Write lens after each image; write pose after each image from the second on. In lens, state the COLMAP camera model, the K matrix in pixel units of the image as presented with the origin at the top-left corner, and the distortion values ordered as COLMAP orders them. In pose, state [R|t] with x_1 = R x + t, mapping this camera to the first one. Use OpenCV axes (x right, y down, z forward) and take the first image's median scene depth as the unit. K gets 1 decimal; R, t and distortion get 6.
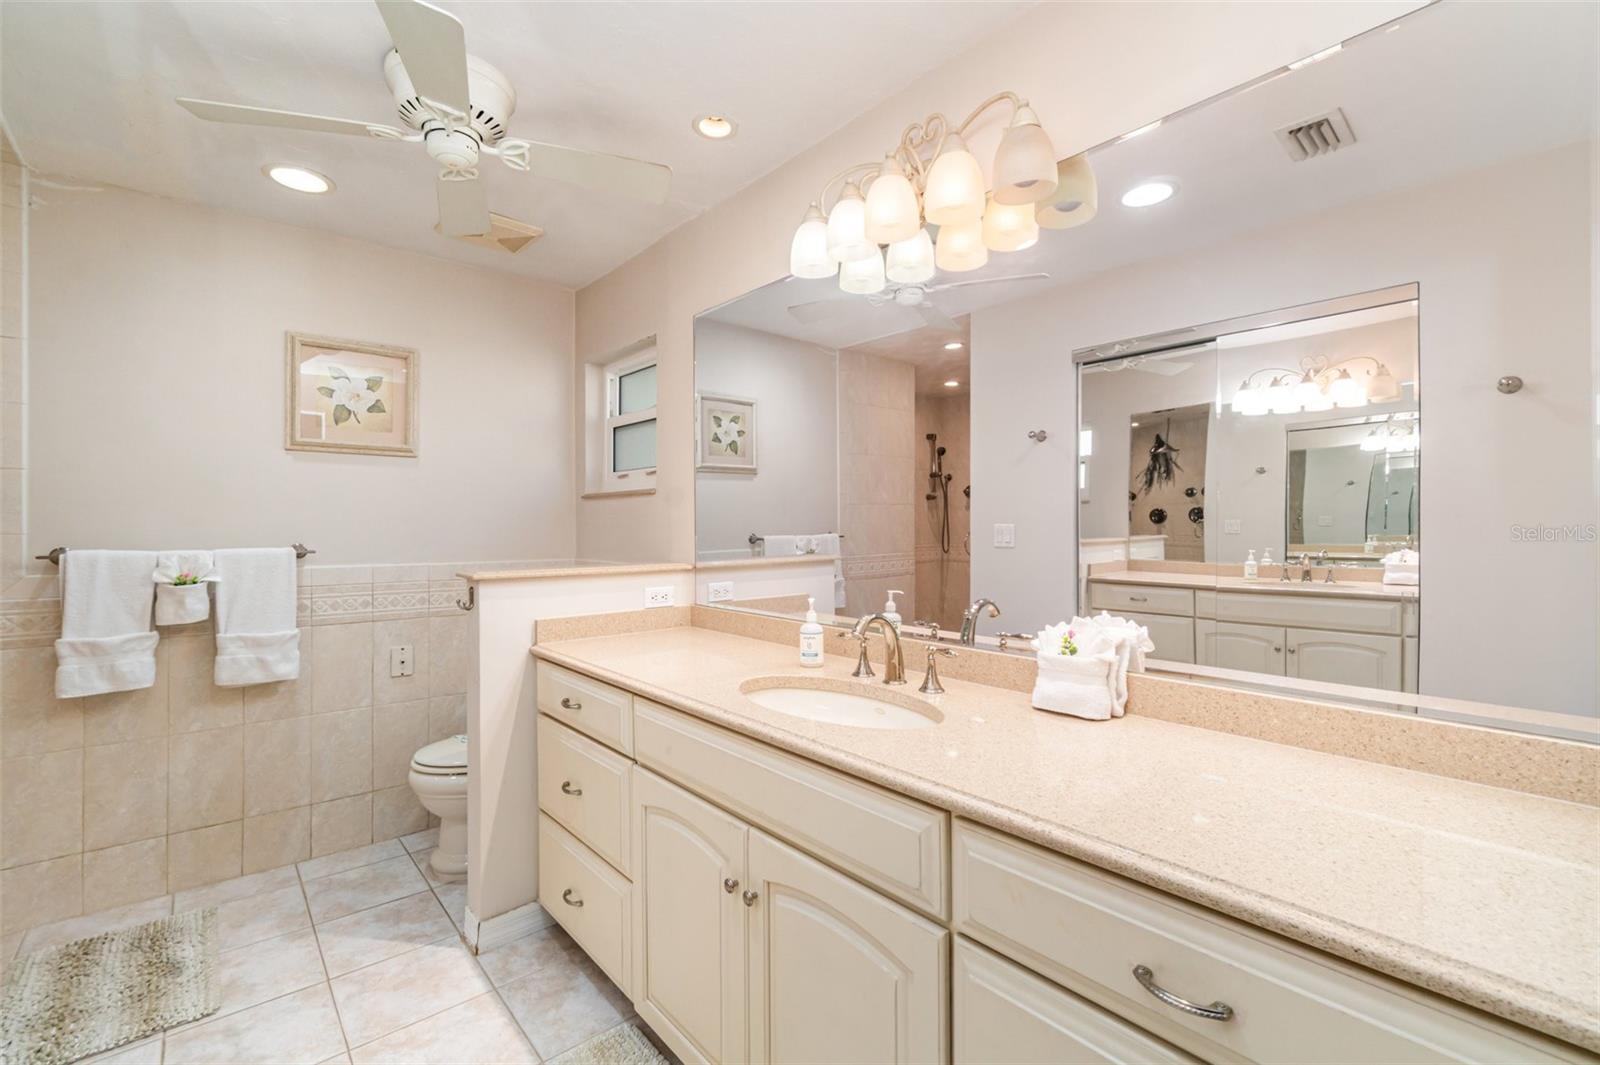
lens RADIAL K [[693.3, 0, 802.3], [0, 693.3, 525.6], [0, 0, 1]] dist [-0.000642, 0.000433]
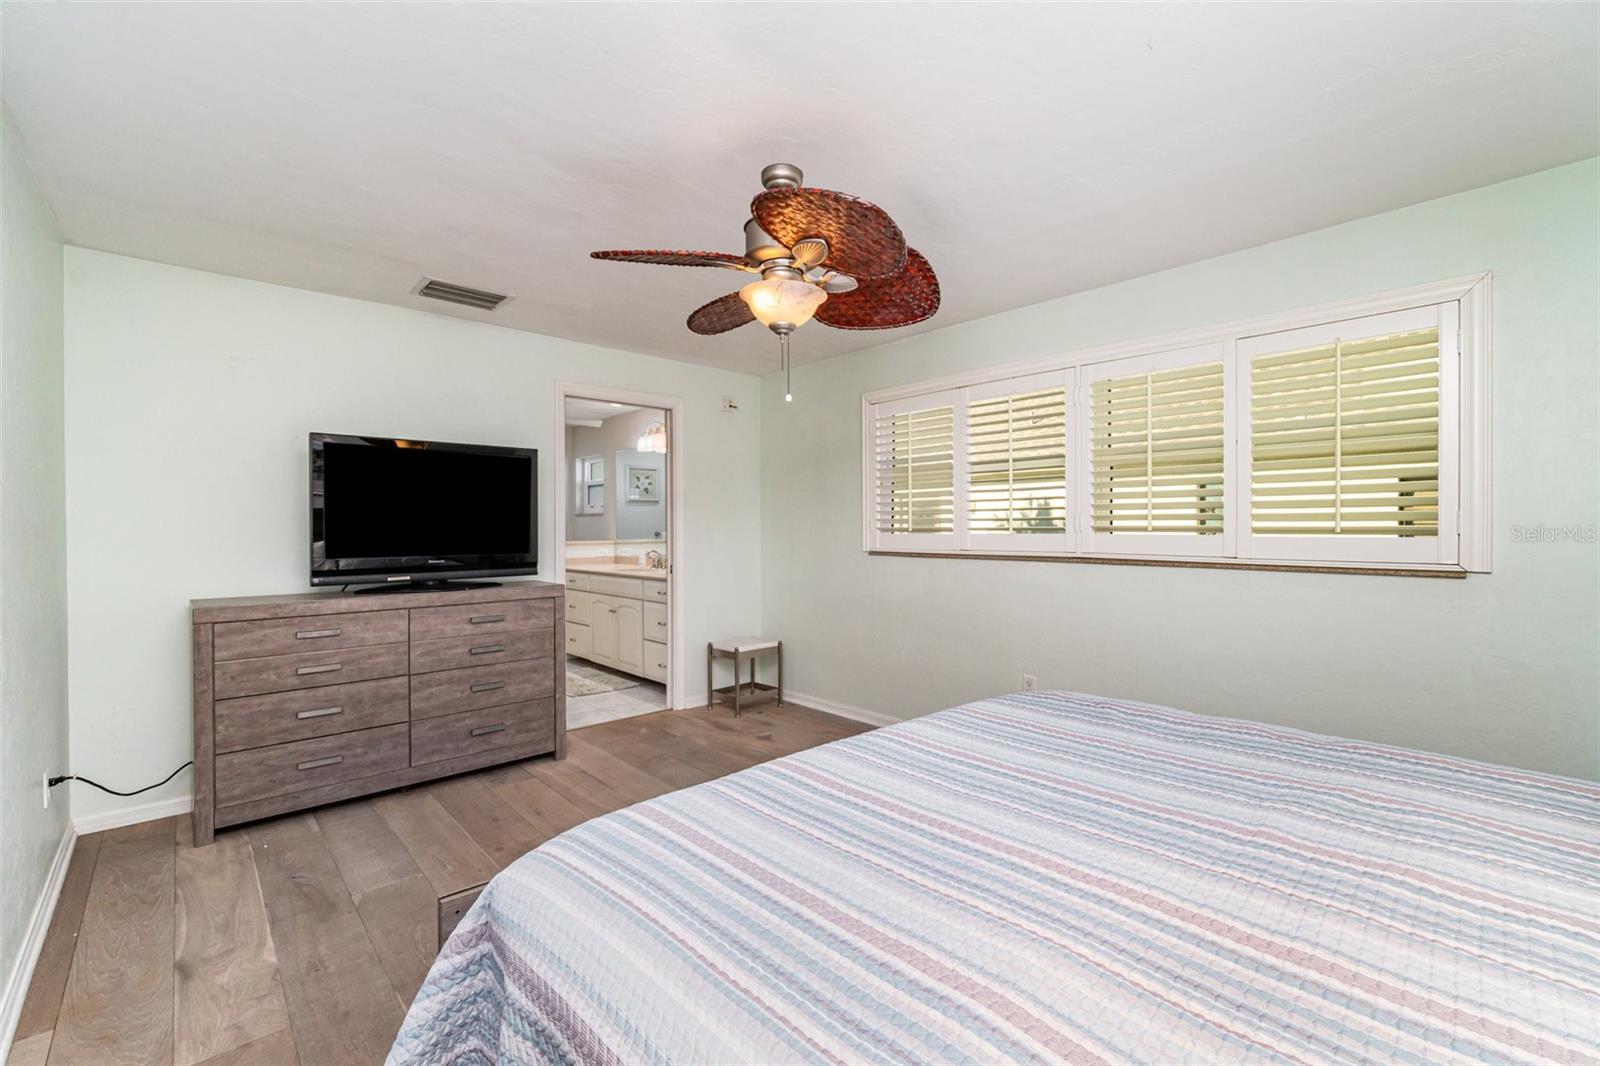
lens RADIAL K [[693.3, 0, 799.7], [0, 693.3, 526.5], [0, 0, 1]] dist [-0.000642, 0.000433]
pose [[0.999653, 0.017010, 0.020111, 0.334326], [-0.016997, 0.999855, -0.000860, -0.009788], [-0.020123, 0.000518, 0.999797, -1.144830]]
